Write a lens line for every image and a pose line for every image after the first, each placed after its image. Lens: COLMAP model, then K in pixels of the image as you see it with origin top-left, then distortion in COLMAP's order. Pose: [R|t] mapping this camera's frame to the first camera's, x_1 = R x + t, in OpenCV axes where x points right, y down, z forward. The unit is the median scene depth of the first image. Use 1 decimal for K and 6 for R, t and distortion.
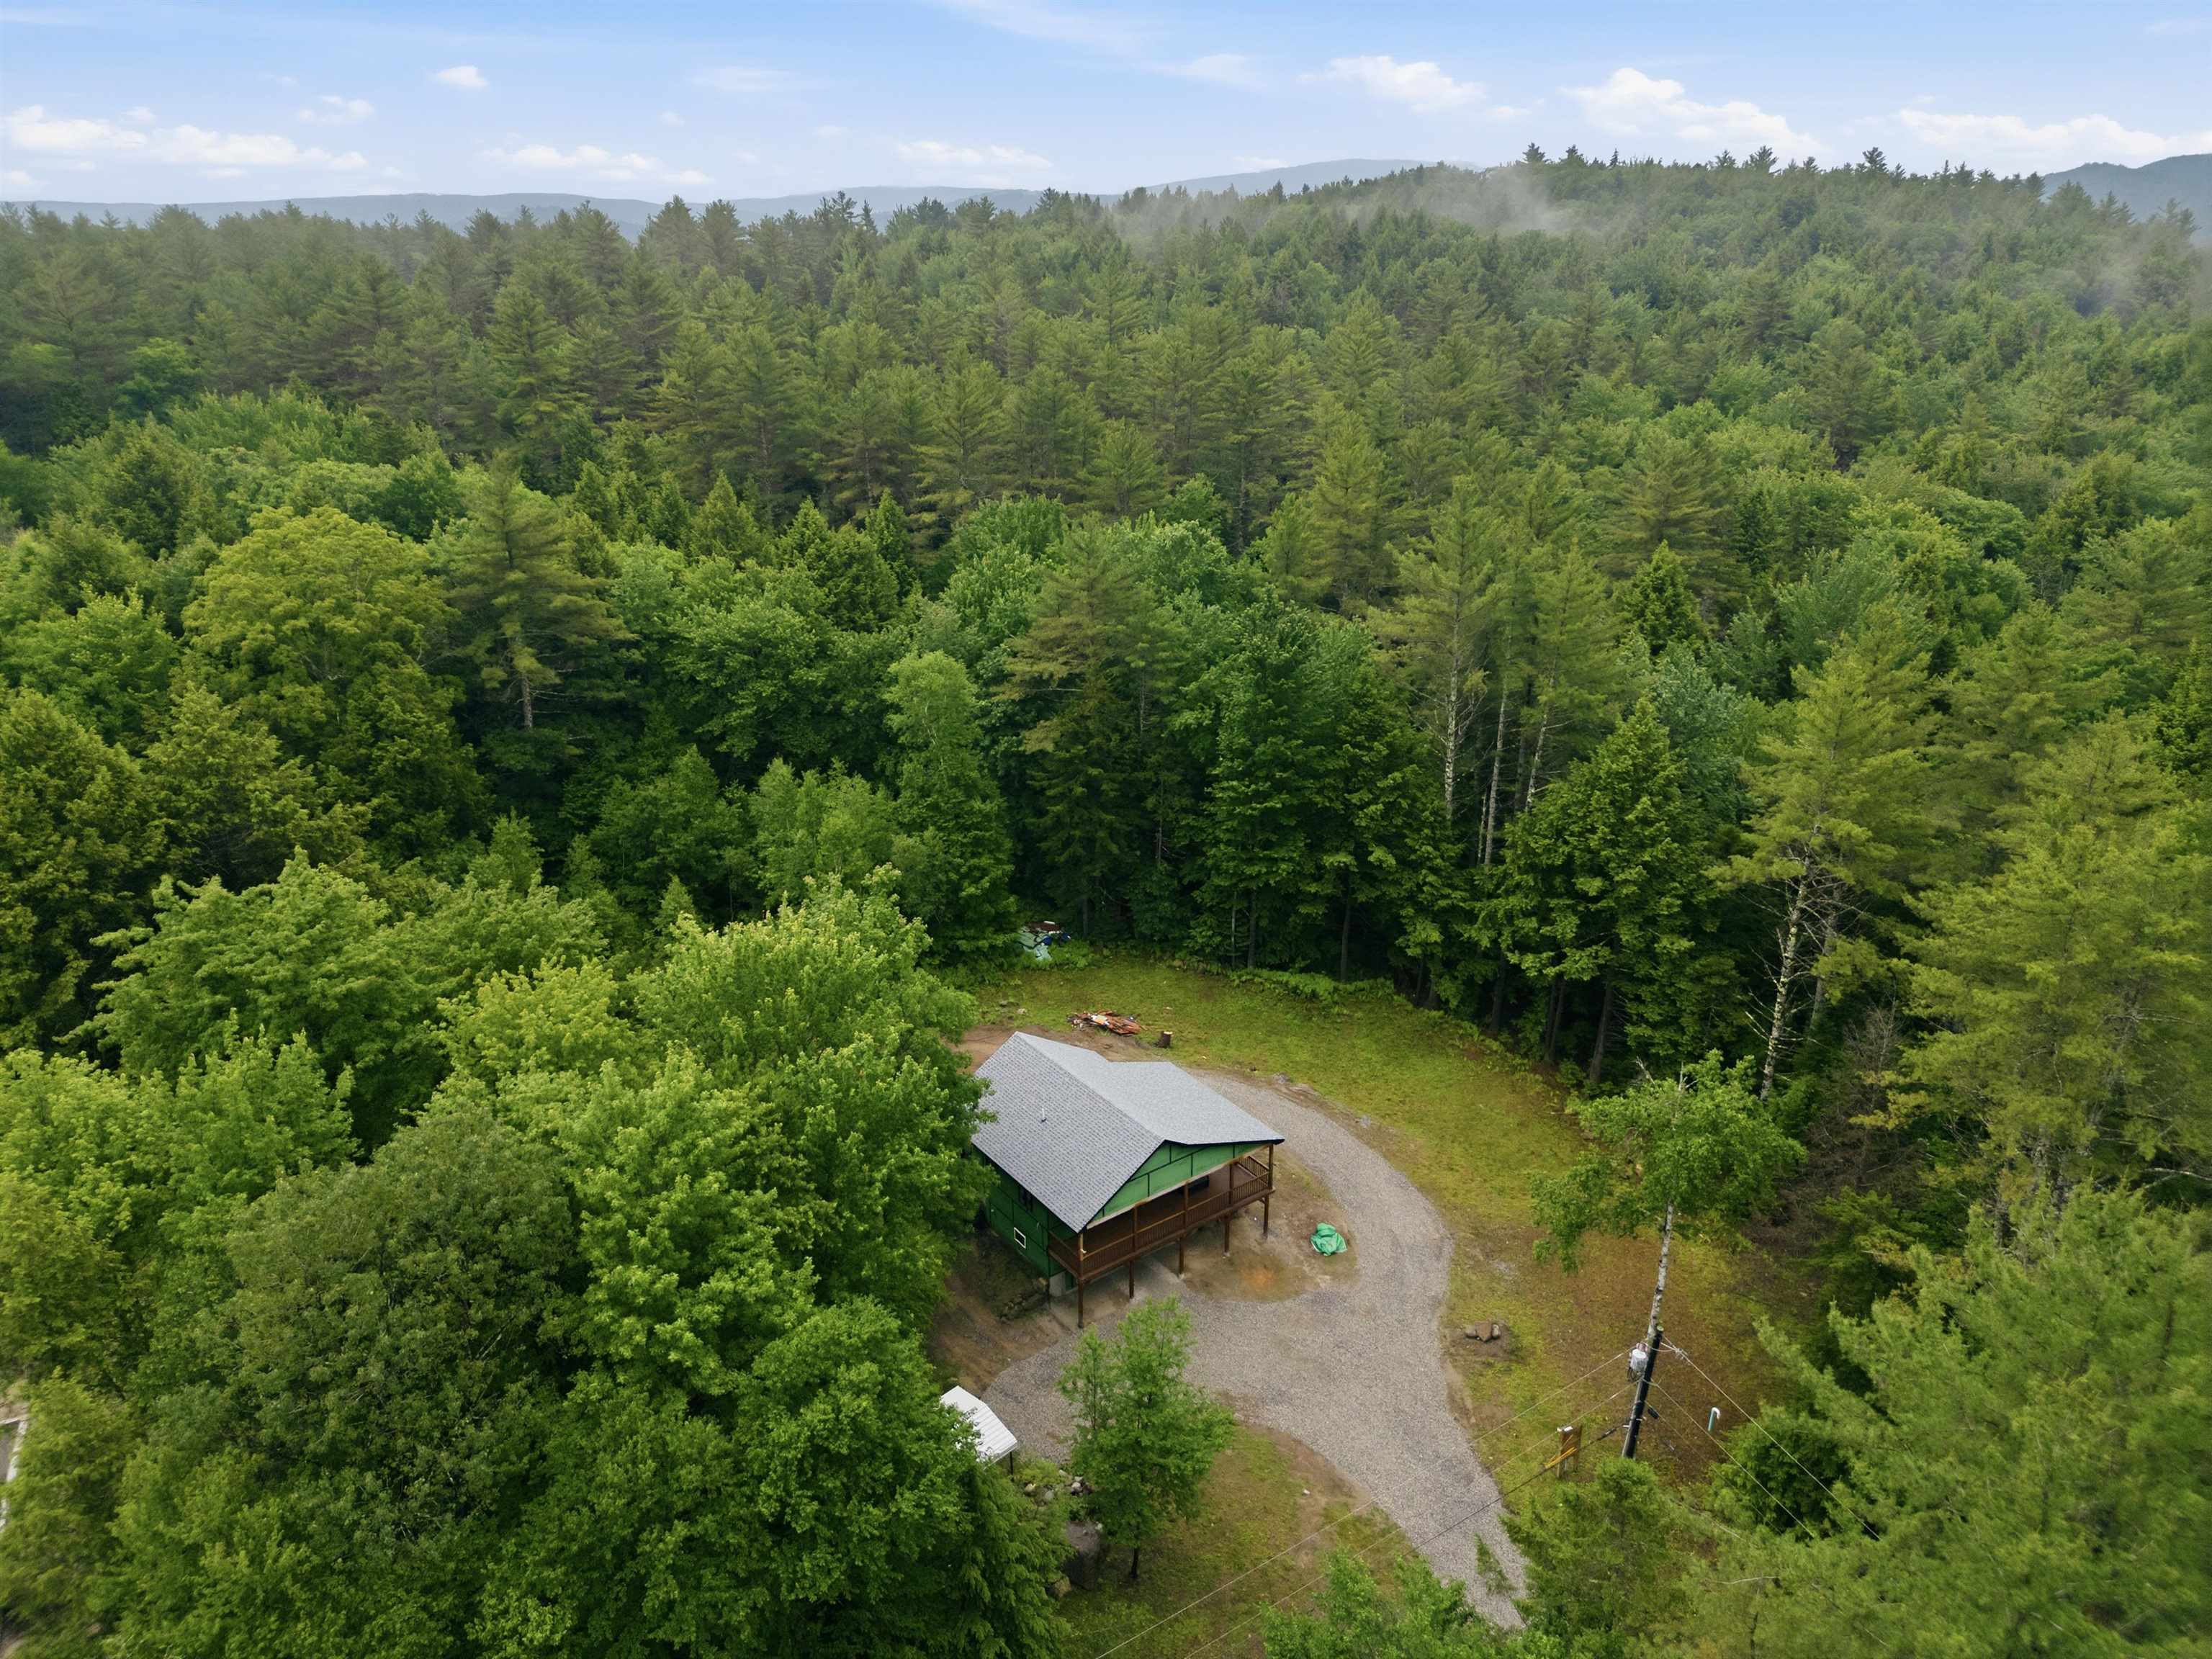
lens RADIAL K [[1518.2, 0, 1107.1], [0, 1518.2, 818.0], [0, 0, 1]] dist [0.022428, -0.027041]
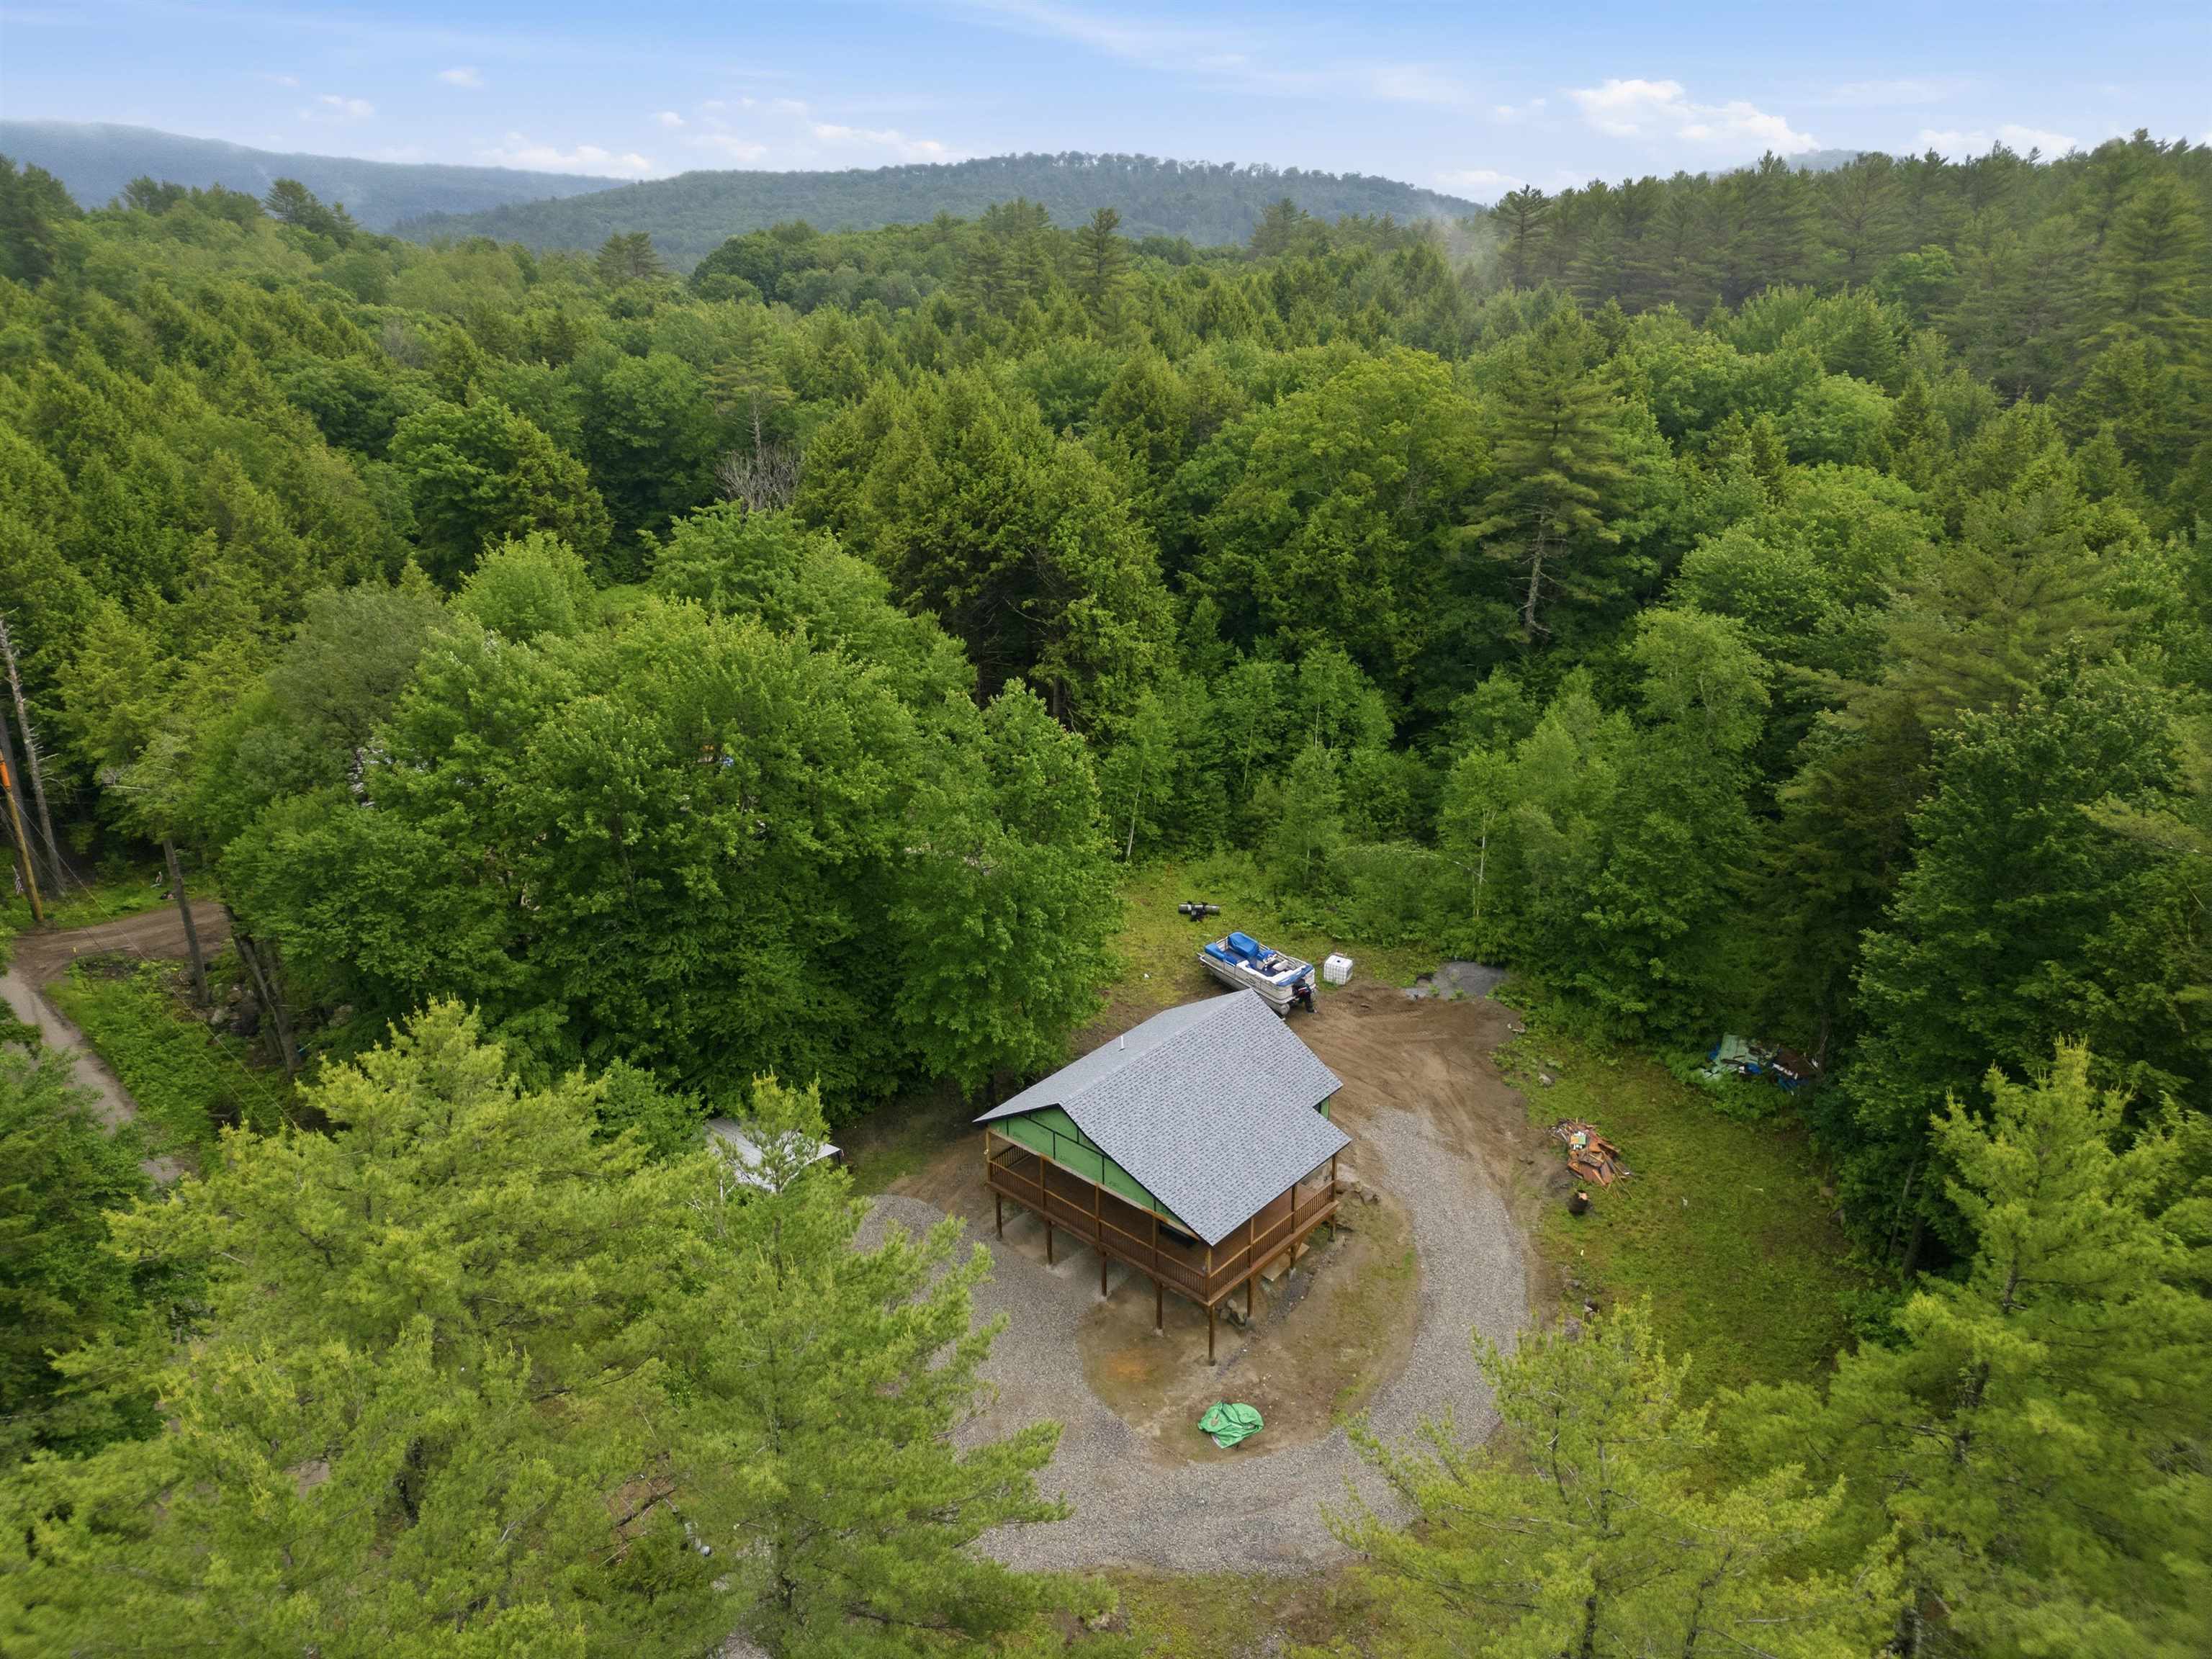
lens RADIAL K [[1518.2, 0, 1086.7], [0, 1518.2, 843.4], [0, 0, 1]] dist [0.022428, -0.027041]
pose [[0.186553, 0.370885, -0.909748, 0.554068], [-0.343058, 0.892307, 0.293428, -0.124216], [0.920603, 0.257356, 0.293697, 0.535203]]
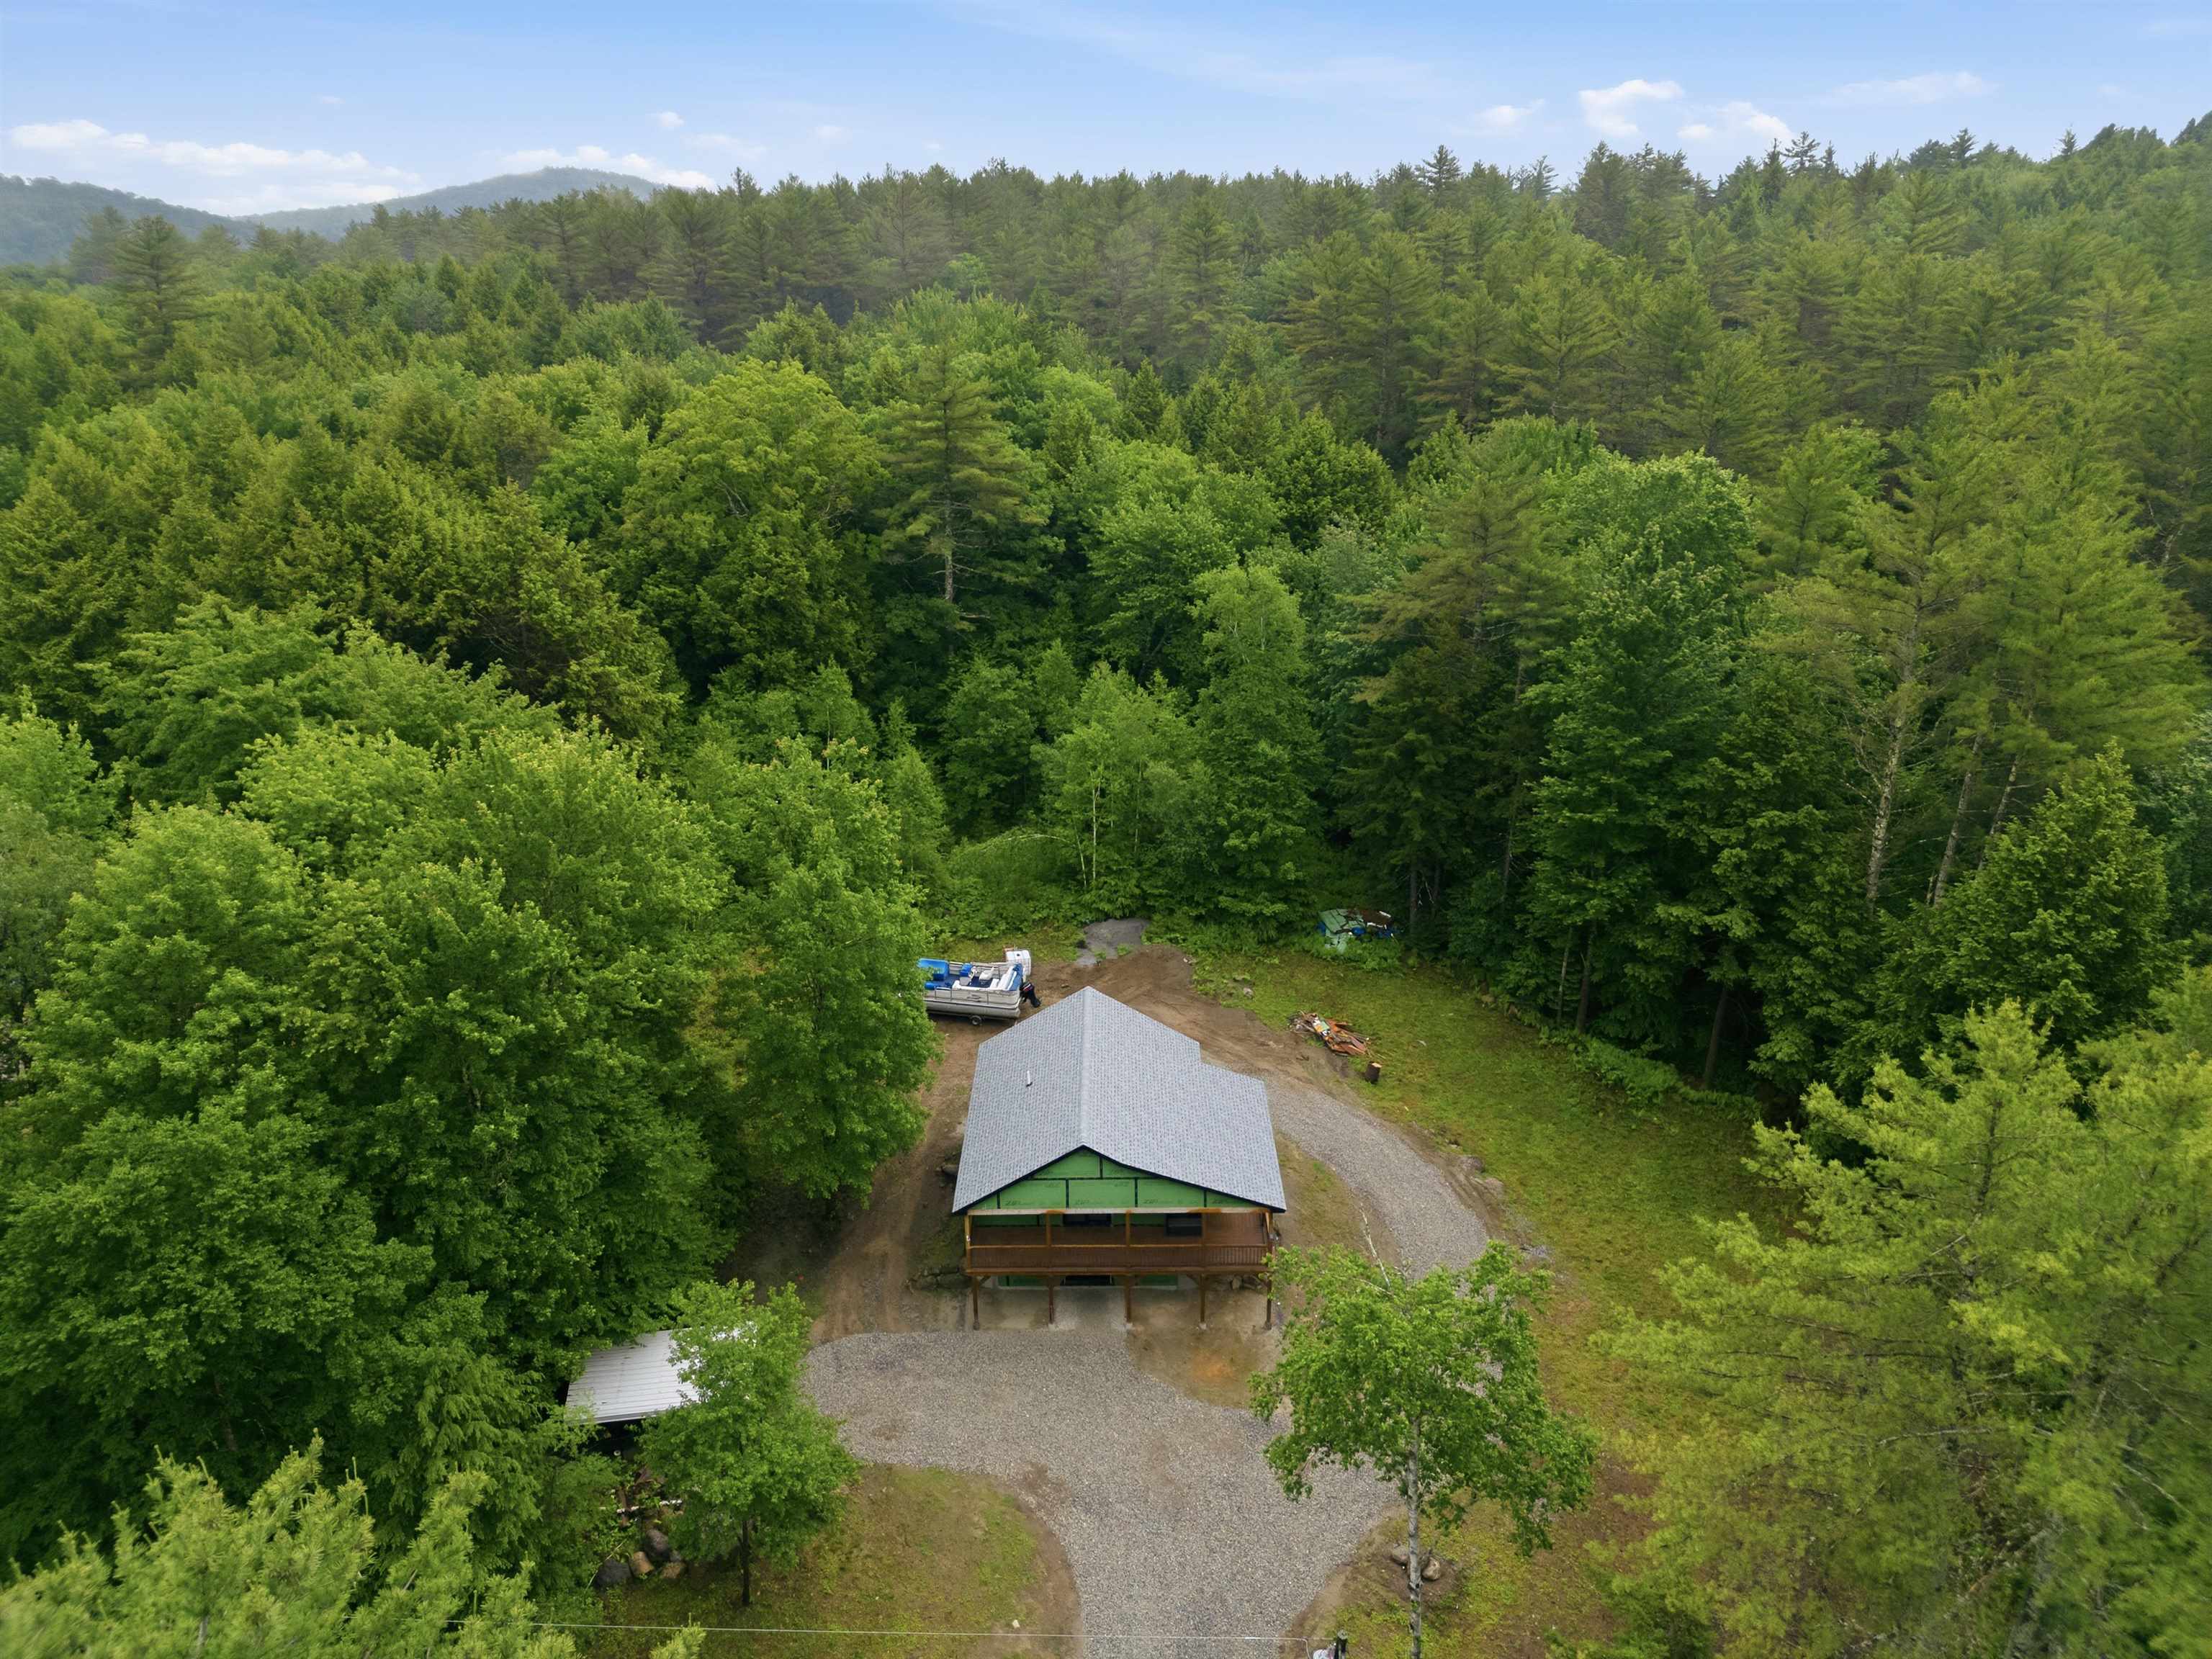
lens RADIAL K [[1518.2, 0, 1109.3], [0, 1518.2, 841.2], [0, 0, 1]] dist [0.022428, -0.027041]
pose [[0.798393, 0.220449, -0.560331, 0.342105], [-0.208846, 0.974187, 0.085695, -0.012165], [0.564759, 0.048605, 0.823823, 0.248872]]
